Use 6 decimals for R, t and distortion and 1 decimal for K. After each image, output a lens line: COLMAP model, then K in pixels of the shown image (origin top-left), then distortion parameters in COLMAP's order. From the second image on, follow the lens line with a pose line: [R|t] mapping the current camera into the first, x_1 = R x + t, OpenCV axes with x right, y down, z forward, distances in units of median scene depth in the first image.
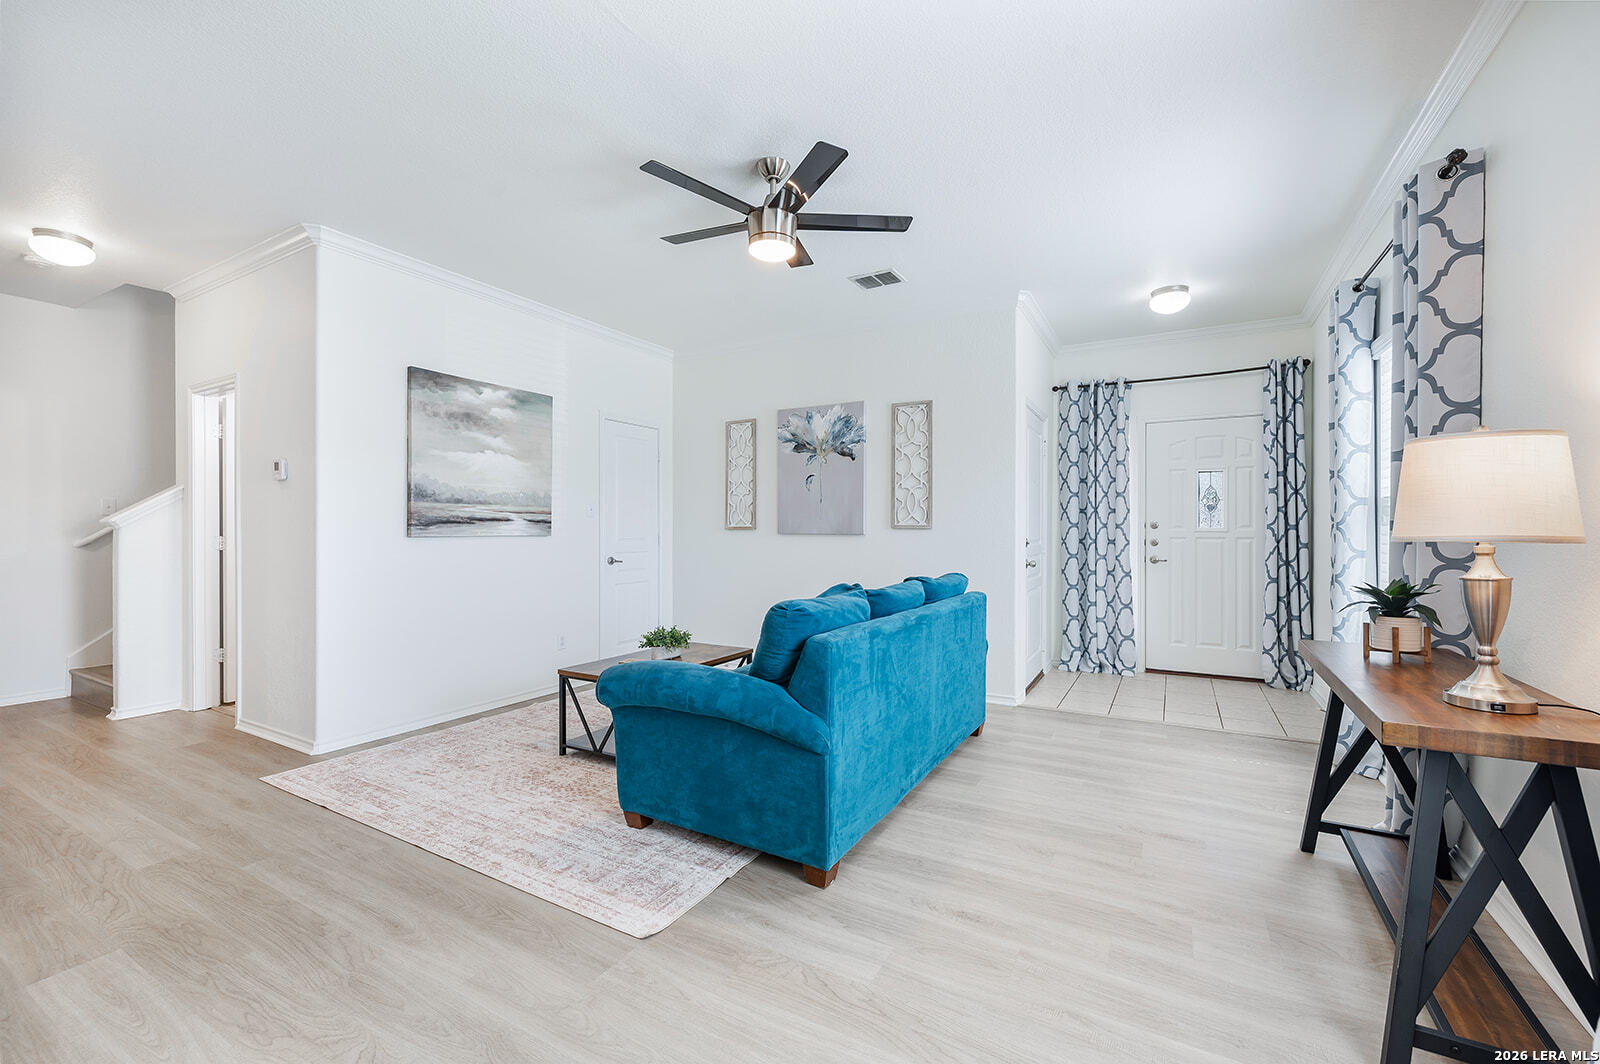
lens RADIAL K [[658.6, 0, 800.0], [0, 658.6, 532.0], [0, 0, 1]] dist [0.000717, -0.000079]
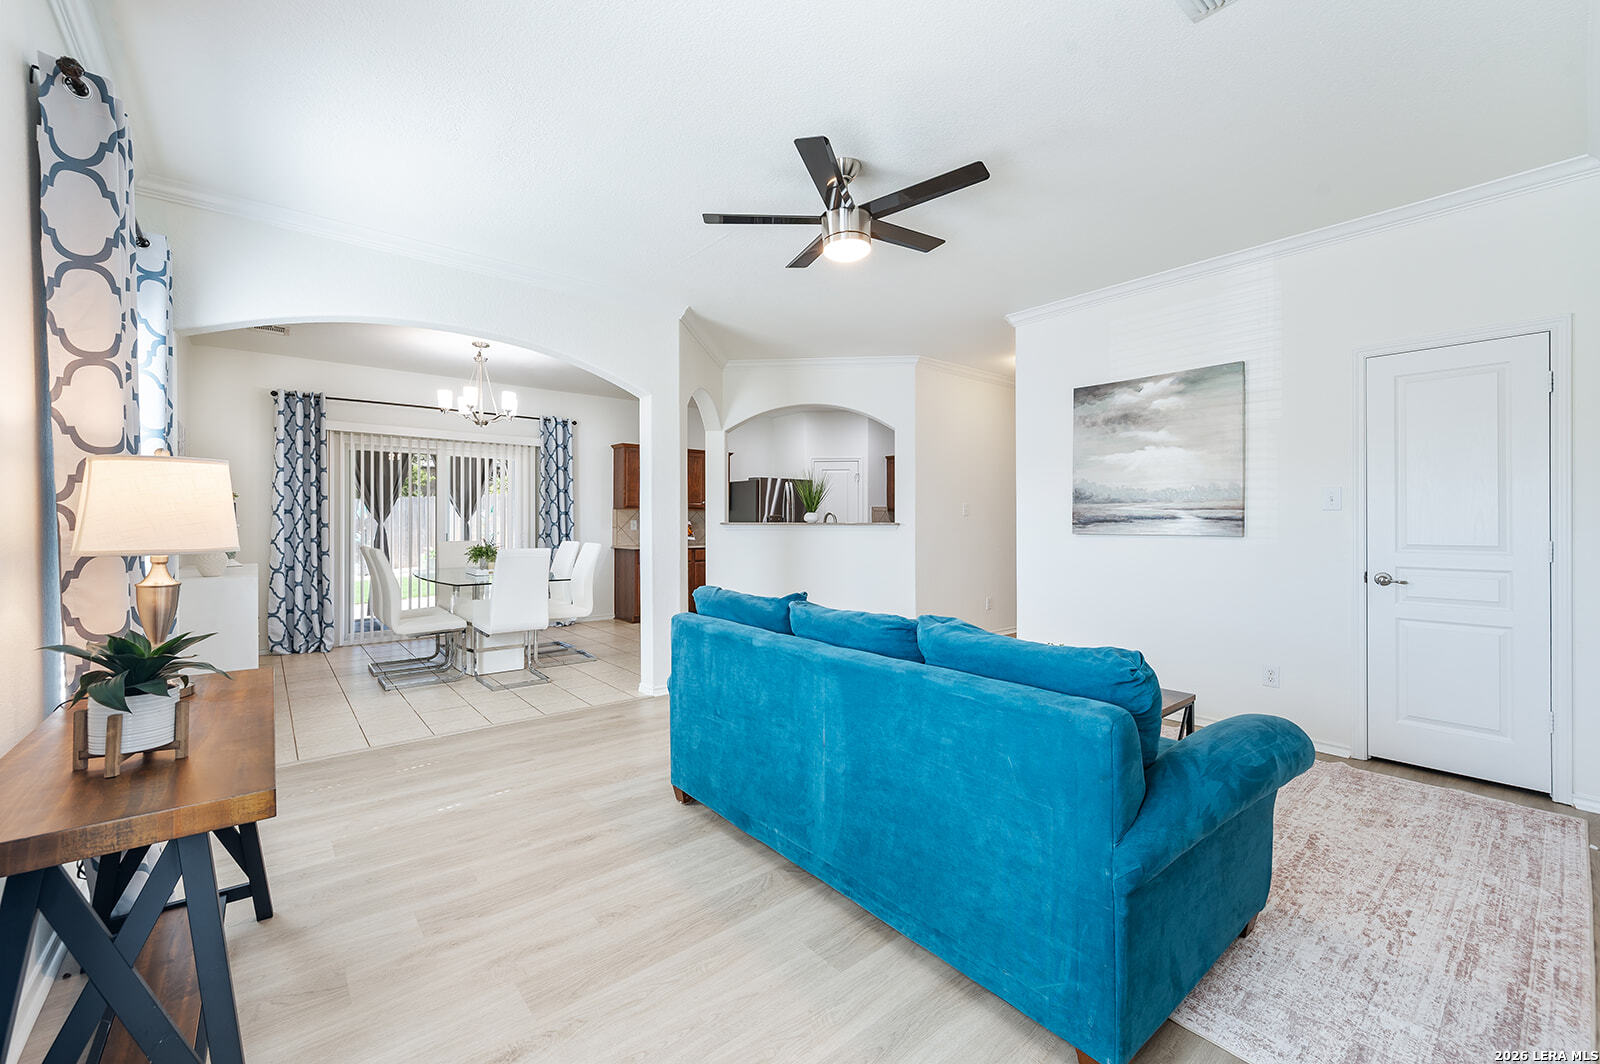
lens RADIAL K [[643.2, 0, 796.1], [0, 643.2, 520.6], [0, 0, 1]] dist [-0.005574, 0.000052]
pose [[-0.351596, -0.001756, -0.936150, 0.574442], [-0.003216, 0.999995, -0.000668, -0.012192], [0.936146, 0.002776, -0.351600, 0.822272]]
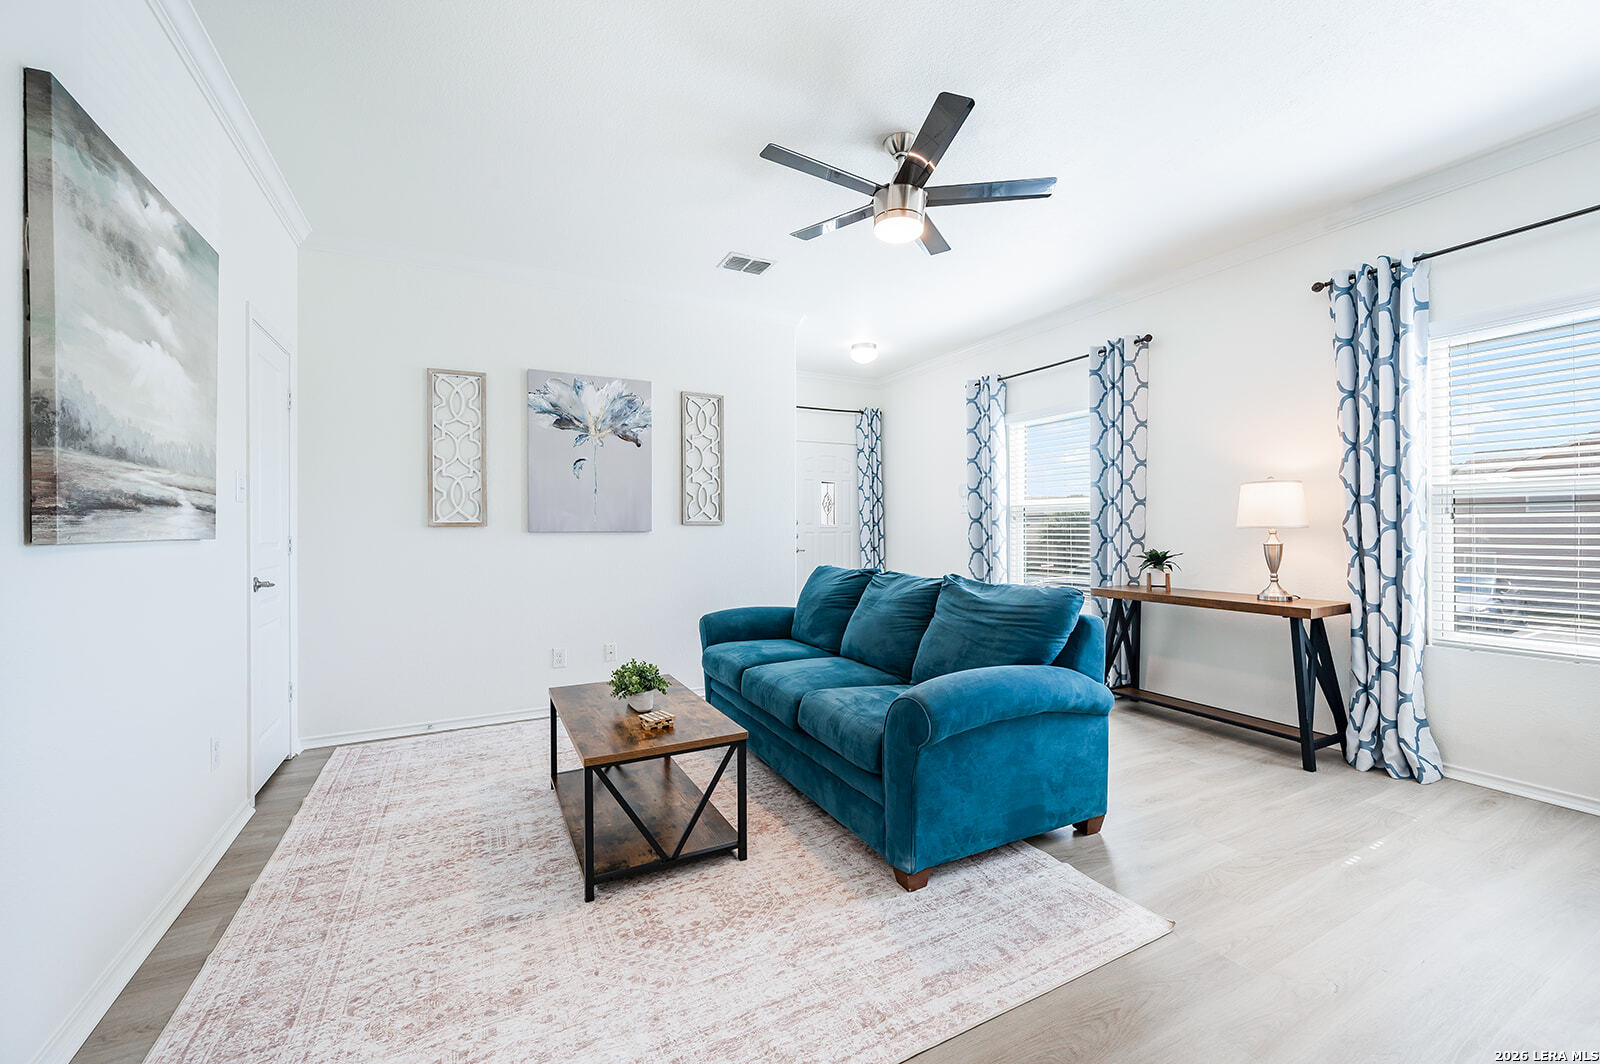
lens RADIAL K [[637.3, 0, 805.2], [0, 637.3, 525.4], [0, 0, 1]] dist [0.001090, 0.000078]
pose [[0.536734, 0.000132, 0.843751, -0.580279], [0.007615, 0.999959, -0.005001, 0.001726], [-0.843717, 0.009109, 0.536711, 0.404873]]
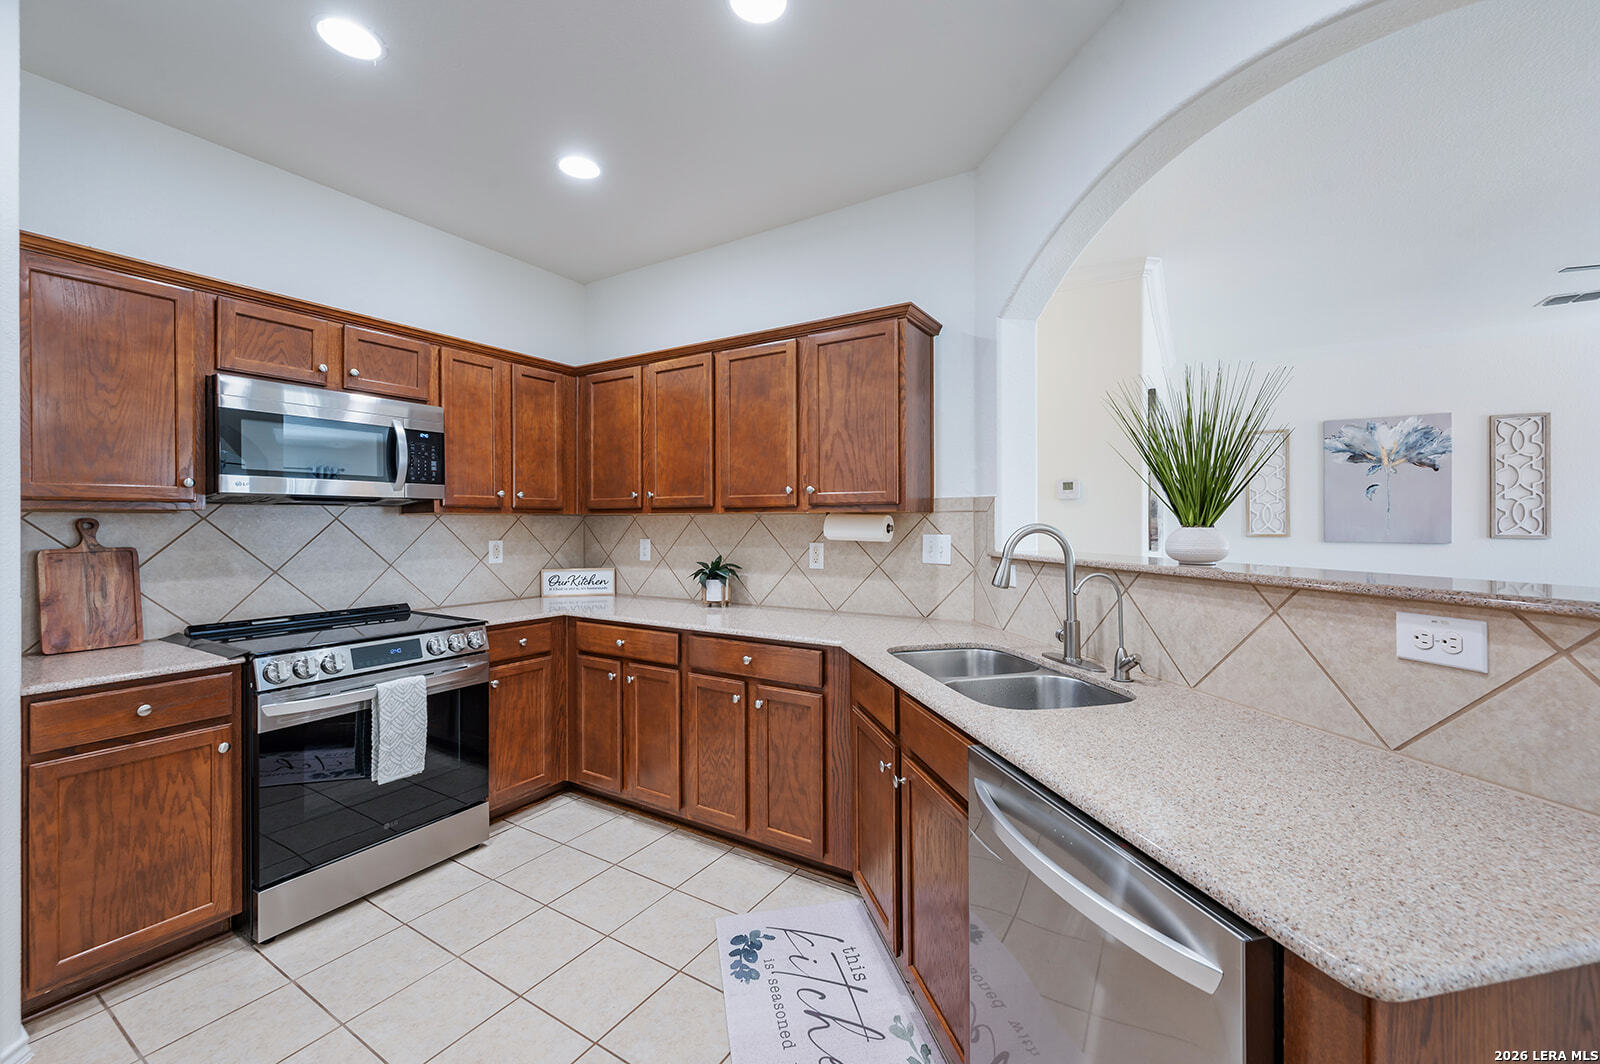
lens RADIAL K [[643.3, 0, 802.2], [0, 643.3, 521.6], [0, 0, 1]] dist [0.001780, 0.000354]
pose [[0.999360, -0.001620, -0.035727, -0.974544], [0.001584, 0.999998, -0.001031, -0.034590], [0.035728, 0.000974, 0.999361, -0.037087]]
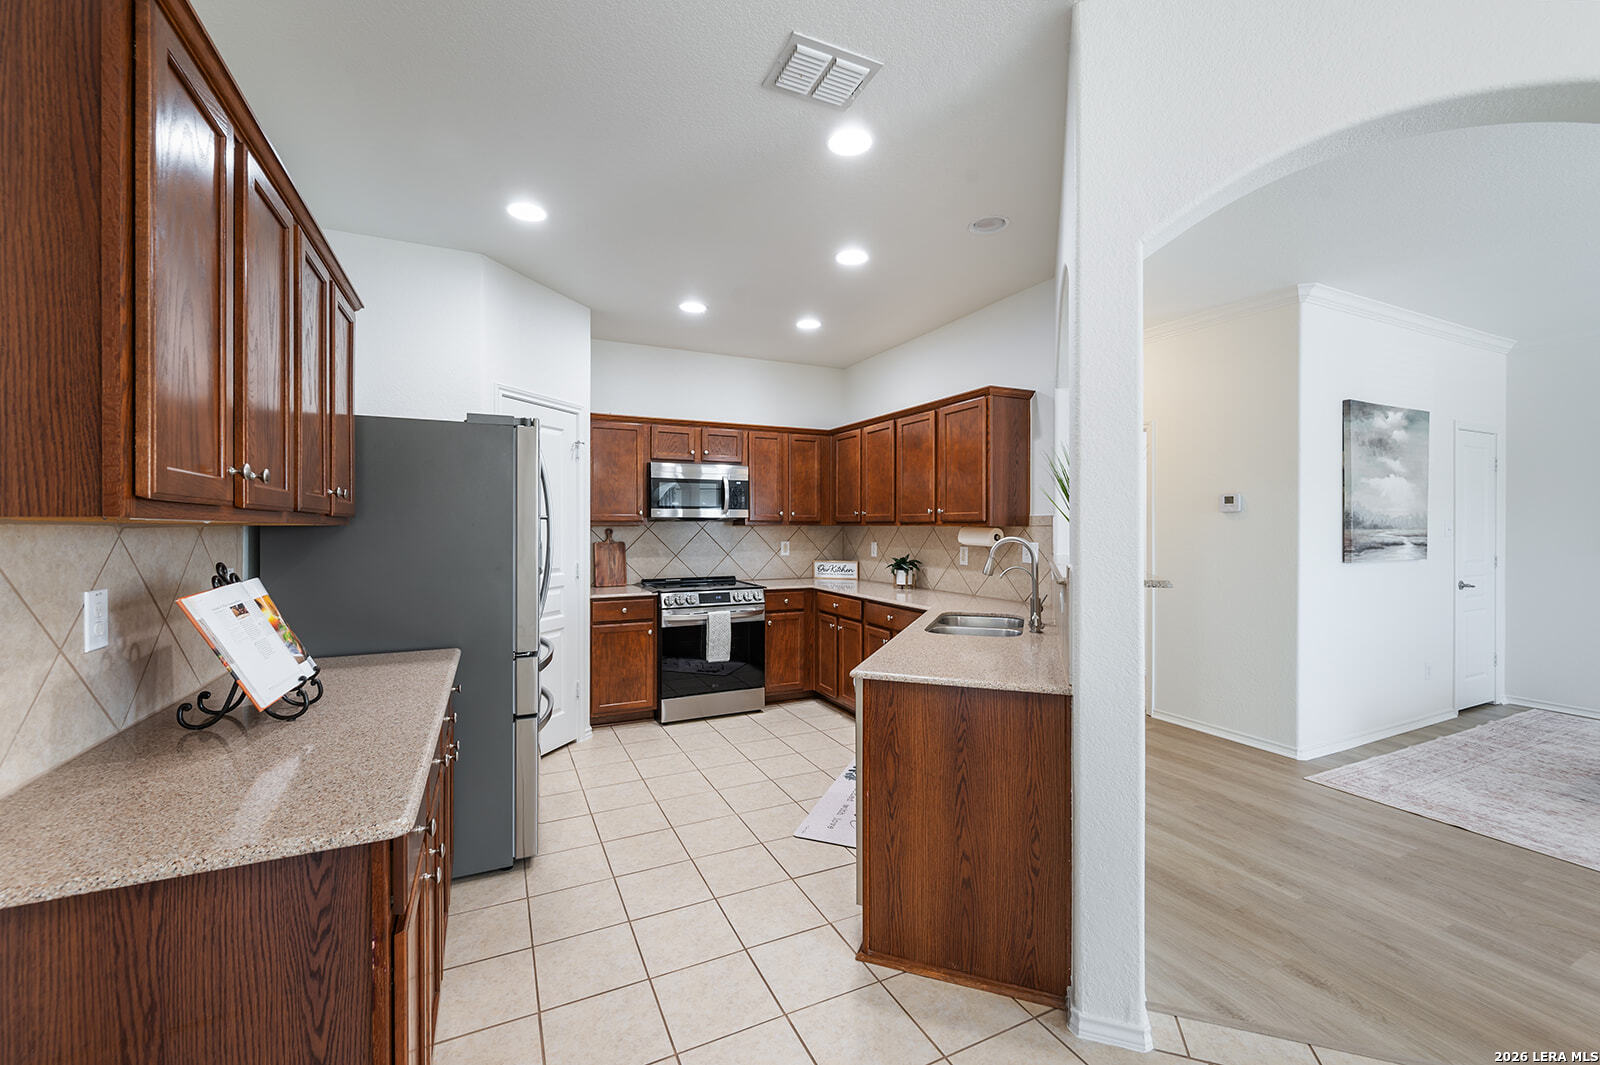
lens RADIAL K [[642.9, 0, 797.3], [0, 642.9, 524.8], [0, 0, 1]] dist [-0.000097, -0.000130]
pose [[0.823649, 0.000664, -0.567100, -0.641983], [-0.001400, 0.999999, -0.000861, -0.044535], [0.567099, 0.001503, 0.823649, -0.294202]]
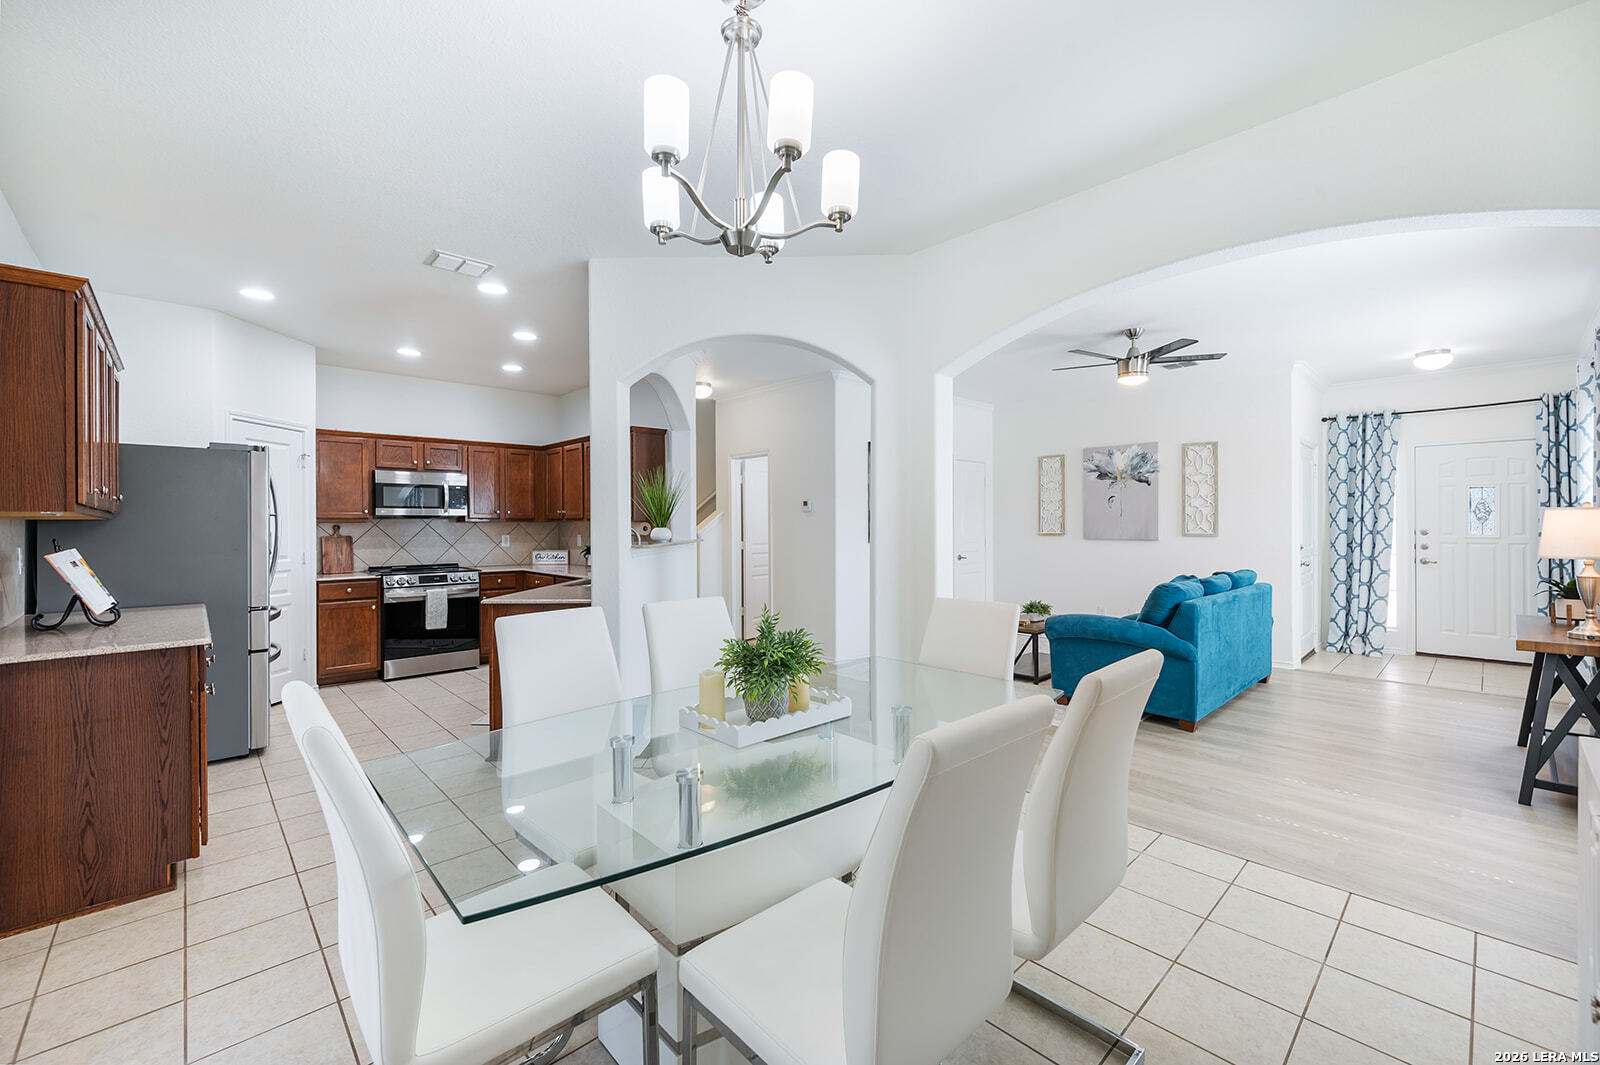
lens RADIAL K [[654.2, 0, 798.3], [0, 654.2, 524.1], [0, 0, 1]] dist [0.000048, 0.000077]
pose [[0.956673, -0.004517, -0.291130, -0.247253], [0.004278, 0.999990, -0.001458, -0.034133], [0.291133, 0.000150, 0.956682, -0.568429]]
